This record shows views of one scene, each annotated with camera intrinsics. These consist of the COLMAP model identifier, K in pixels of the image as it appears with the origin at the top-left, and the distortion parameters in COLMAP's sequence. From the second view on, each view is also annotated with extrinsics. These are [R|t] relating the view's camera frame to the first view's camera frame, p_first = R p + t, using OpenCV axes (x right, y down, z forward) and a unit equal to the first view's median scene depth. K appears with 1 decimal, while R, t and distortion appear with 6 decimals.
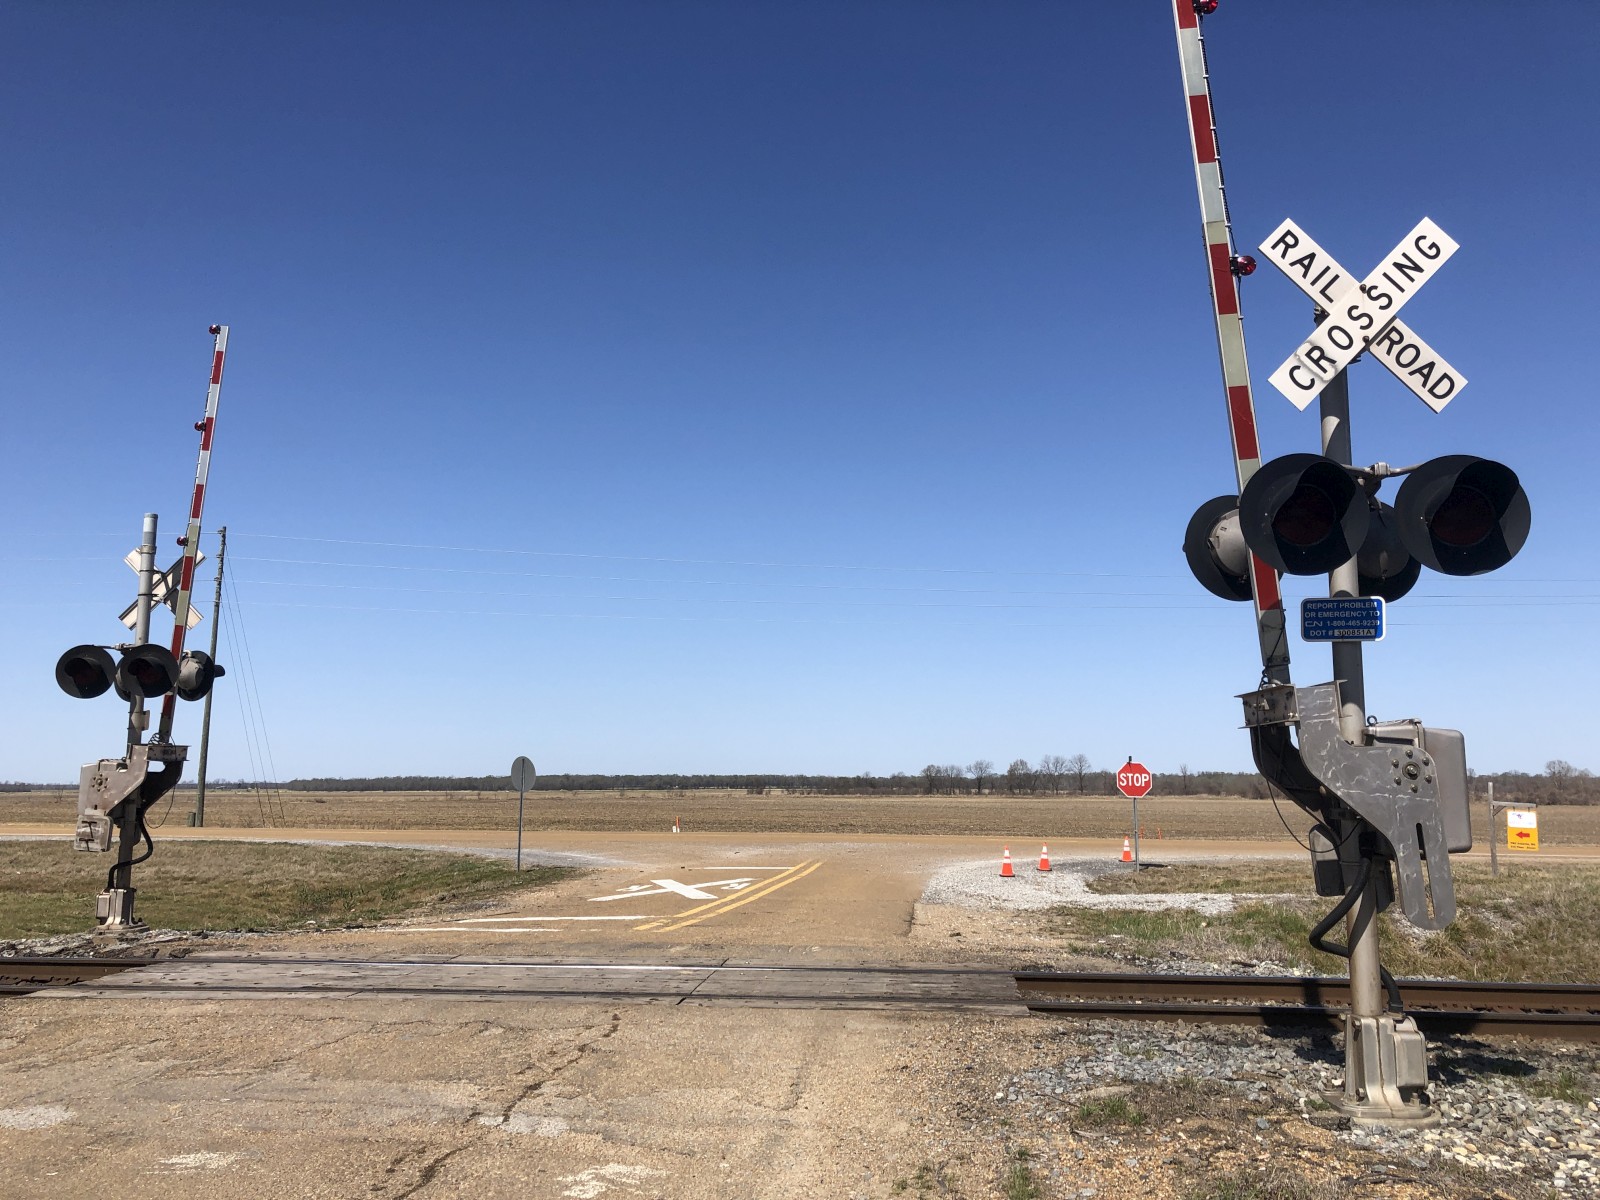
lens RADIAL K [[1216.8, 0, 800.0], [0, 1216.8, 600.0], [0, 0, 1]] dist [-0.009137, -0.007811]
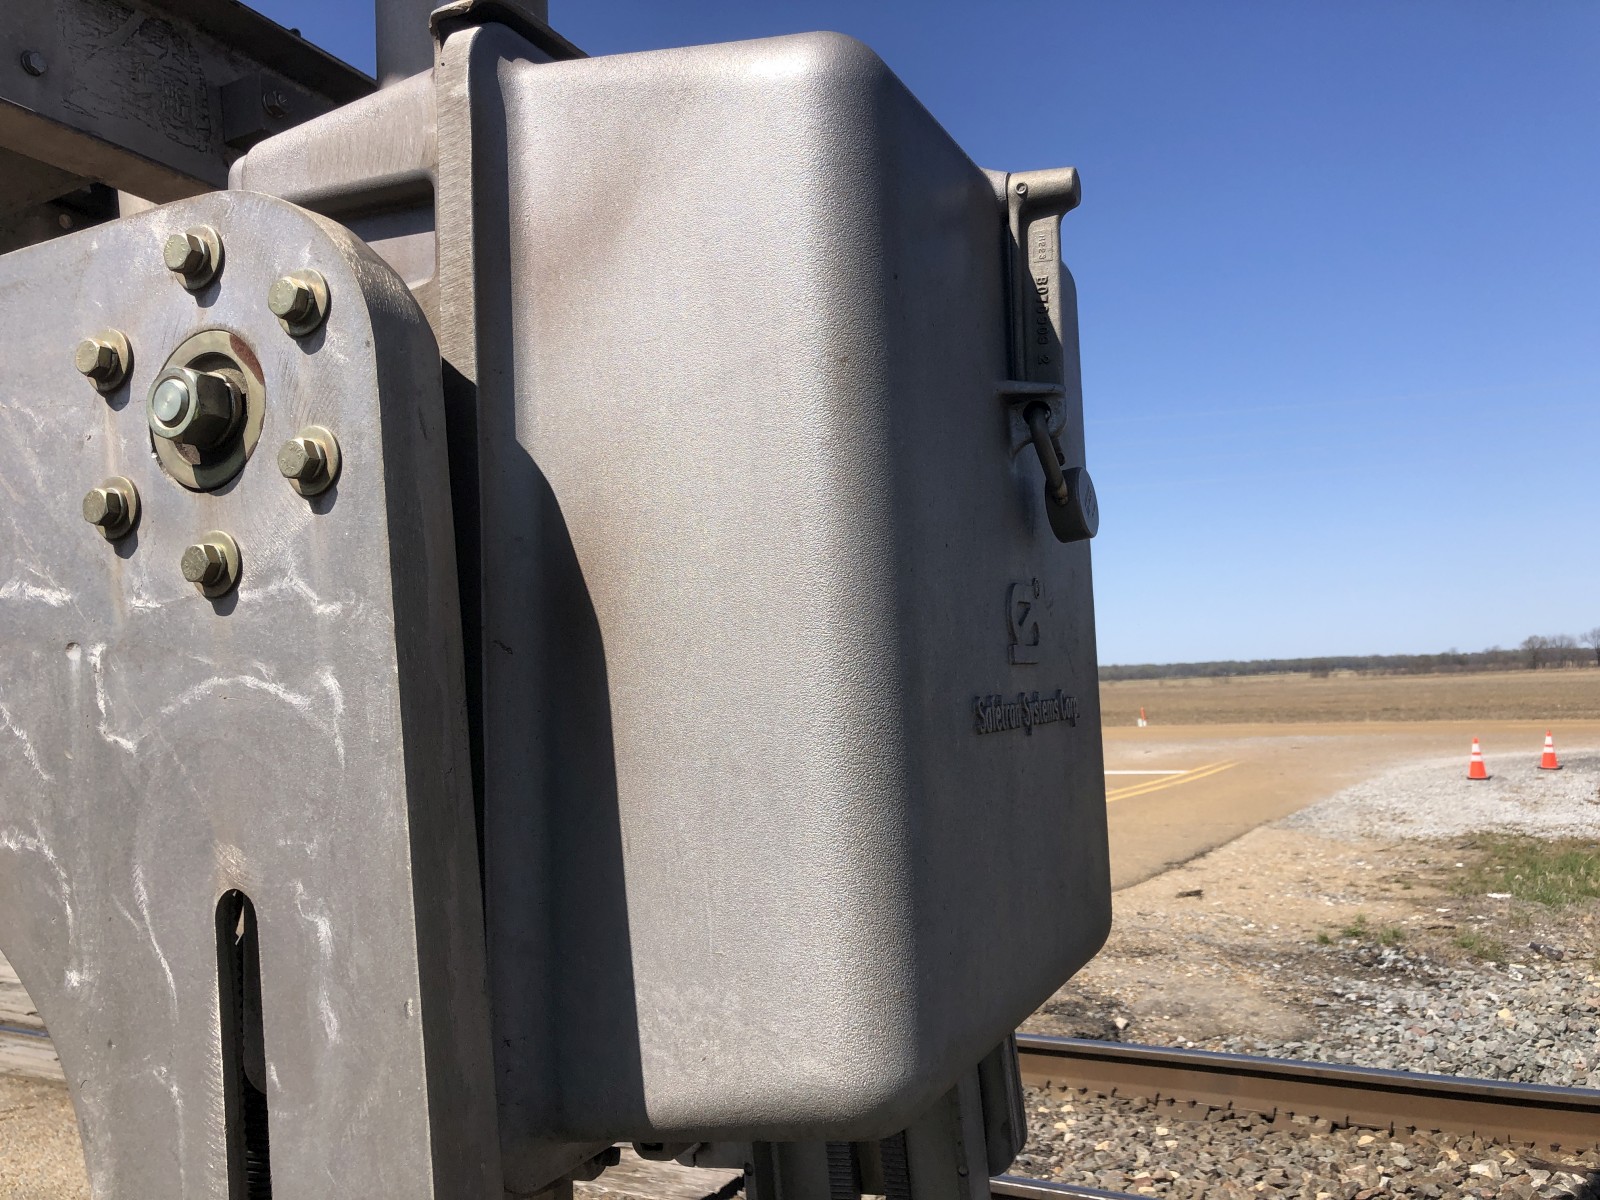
lens RADIAL K [[1216.8, 0, 800.0], [0, 1216.8, 600.0], [0, 0, 1]] dist [-0.009137, -0.007811]
pose [[0.904283, -0.071609, -0.420886, 0.106886], [0.107411, 0.992283, 0.061948, 0.028053], [0.413202, -0.101227, 0.904996, 0.164084]]
